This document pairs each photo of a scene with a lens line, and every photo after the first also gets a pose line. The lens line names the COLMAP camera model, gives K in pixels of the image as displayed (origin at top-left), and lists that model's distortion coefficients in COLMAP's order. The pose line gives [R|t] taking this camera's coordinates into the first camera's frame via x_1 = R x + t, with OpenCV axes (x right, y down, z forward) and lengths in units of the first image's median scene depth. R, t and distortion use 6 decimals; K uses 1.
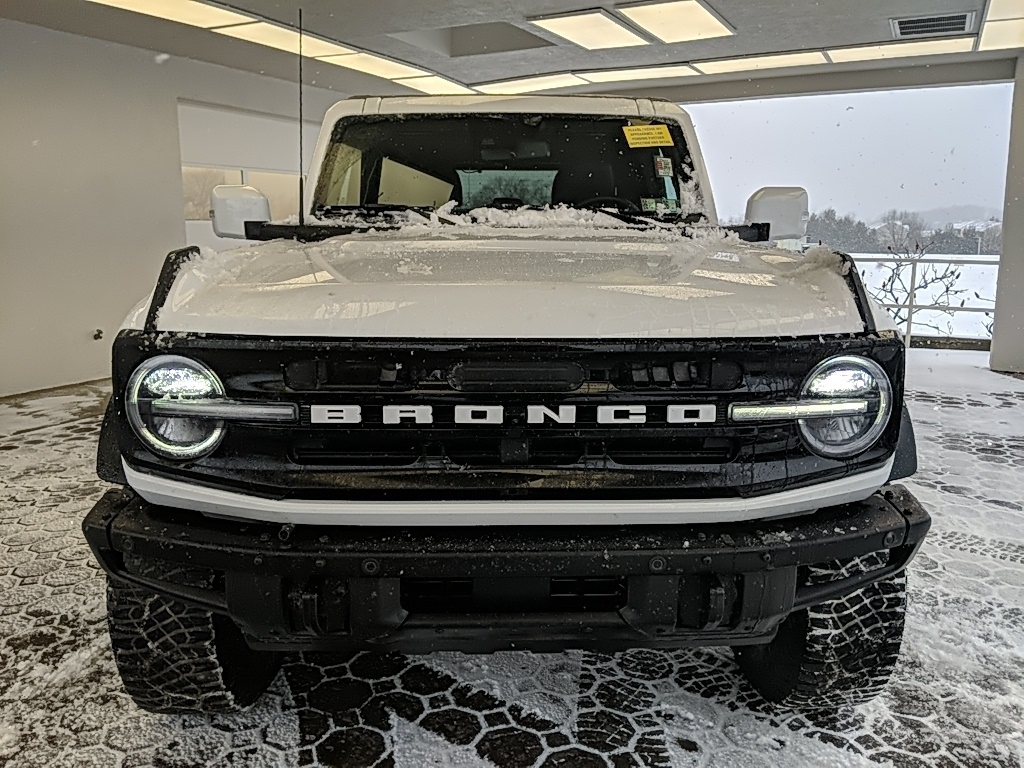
lens RADIAL K [[783.8, 0, 509.8], [0, 783.8, 381.3], [0, 0, 1]] dist [-0.002368, -0.003901]
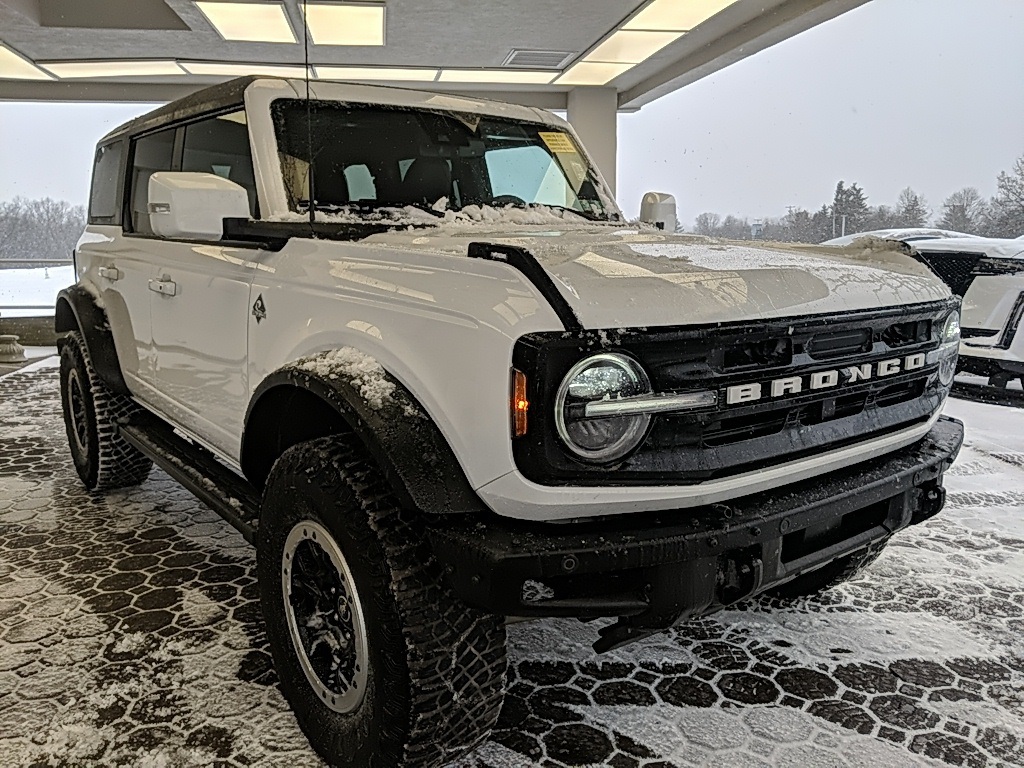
lens RADIAL K [[783.8, 0, 509.3], [0, 783.8, 386.9], [0, 0, 1]] dist [-0.002368, -0.003901]
pose [[0.826355, -0.114101, 0.551469, -0.765236], [0.112918, 0.992943, 0.036240, -0.029801], [-0.551713, 0.032324, 0.833408, 0.198575]]
